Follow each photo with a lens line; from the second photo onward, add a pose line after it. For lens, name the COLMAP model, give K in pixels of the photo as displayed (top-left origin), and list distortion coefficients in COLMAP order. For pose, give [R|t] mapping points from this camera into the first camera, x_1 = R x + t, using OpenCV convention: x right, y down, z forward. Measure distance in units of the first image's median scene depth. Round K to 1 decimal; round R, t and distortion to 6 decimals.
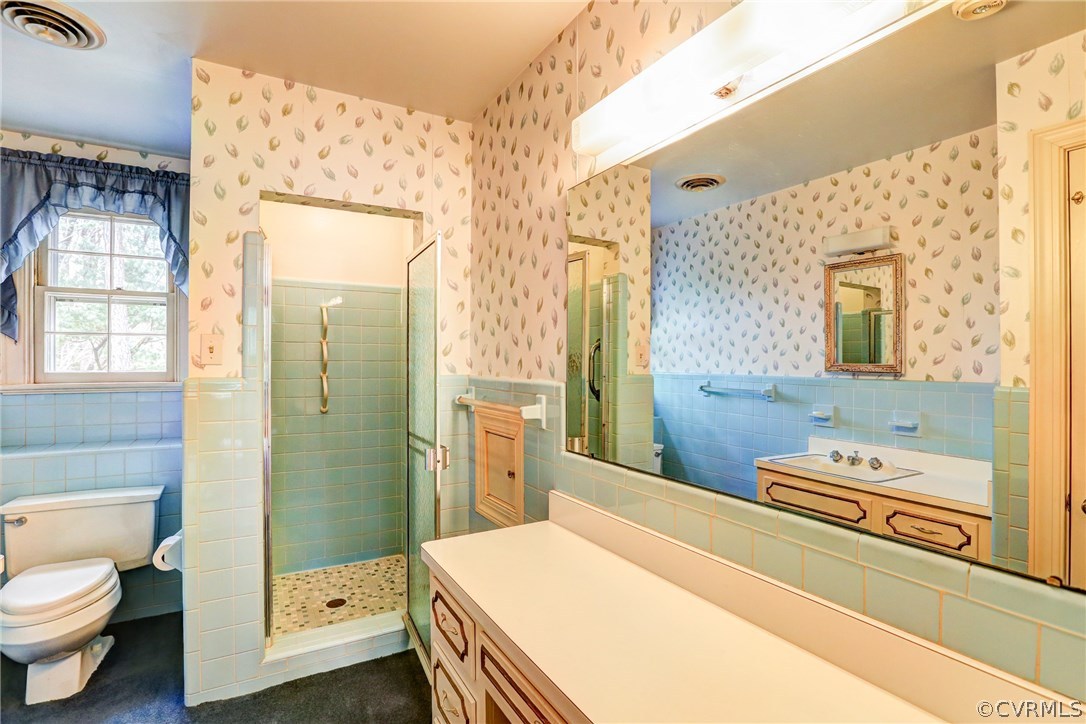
lens RADIAL K [[504.4, 0, 532.4], [0, 504.4, 358.3], [0, 0, 1]] dist [-0.025475, 0.001174]
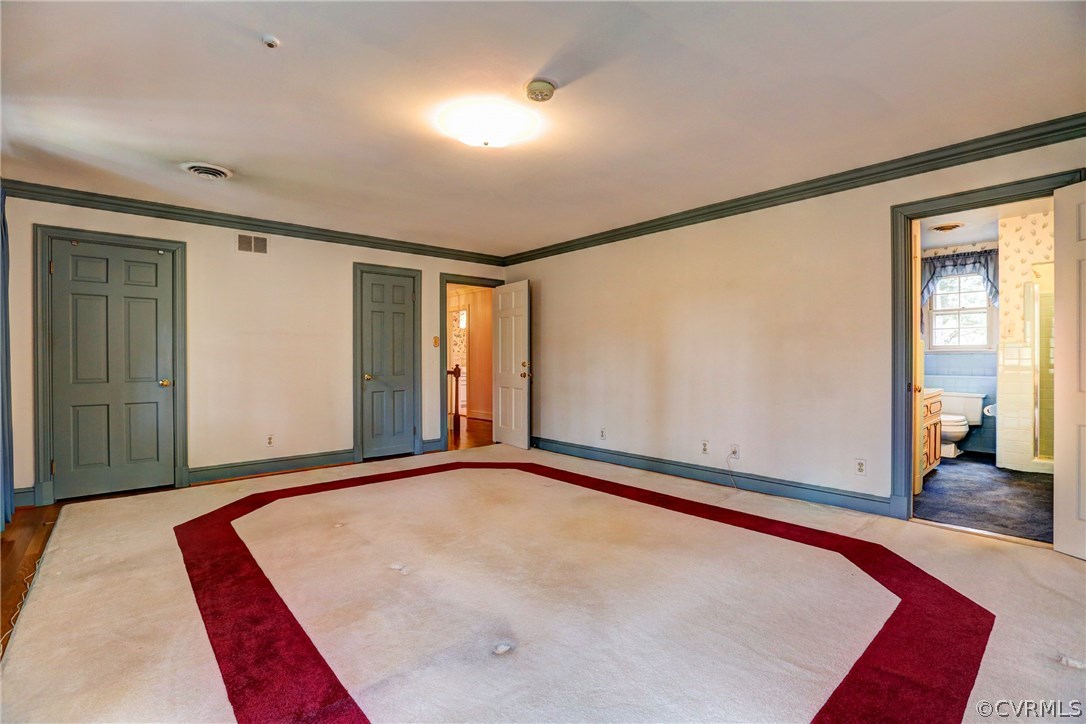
lens RADIAL K [[504.4, 0, 532.4], [0, 504.4, 358.3], [0, 0, 1]] dist [-0.025475, 0.001174]
pose [[0.215217, 0.000703, -0.976566, 0.966975], [0.005068, 0.999985, 0.001837, 0.078260], [0.976553, -0.005345, 0.215210, -1.439099]]
